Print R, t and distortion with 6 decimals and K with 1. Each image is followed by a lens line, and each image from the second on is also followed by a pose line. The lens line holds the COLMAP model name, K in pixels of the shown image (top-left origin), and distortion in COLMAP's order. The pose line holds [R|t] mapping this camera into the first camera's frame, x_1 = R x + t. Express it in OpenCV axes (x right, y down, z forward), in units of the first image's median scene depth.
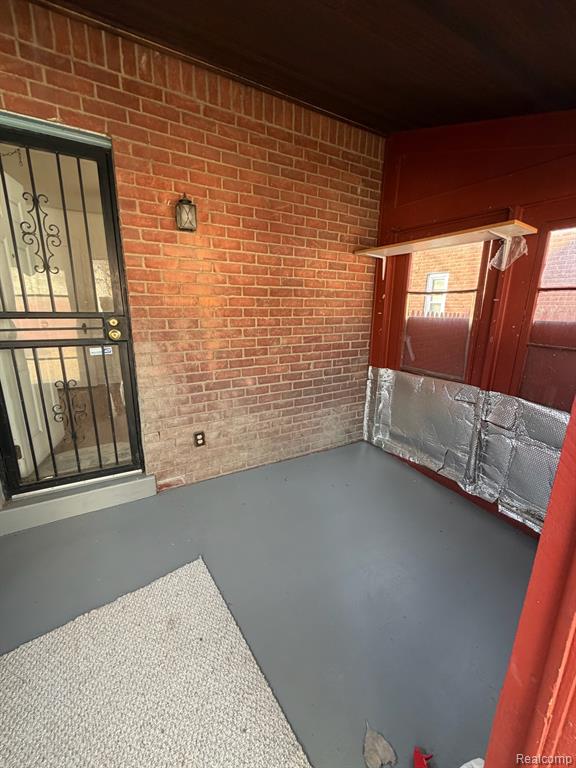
lens RADIAL K [[303.8, 0, 287.8], [0, 303.8, 379.9], [0, 0, 1]] dist [0.002764, -0.000847]
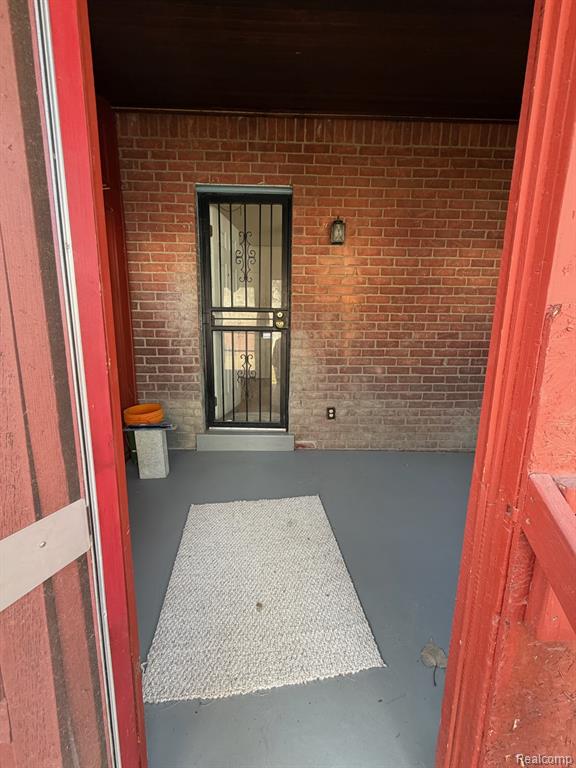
lens RADIAL K [[303.8, 0, 290.4], [0, 303.8, 387.0], [0, 0, 1]] dist [0.002764, -0.000847]
pose [[0.881390, 0.079666, -0.465622, 0.129080], [-0.113028, 0.992612, -0.044123, 0.174869], [0.458667, 0.091517, 0.883883, -0.159665]]
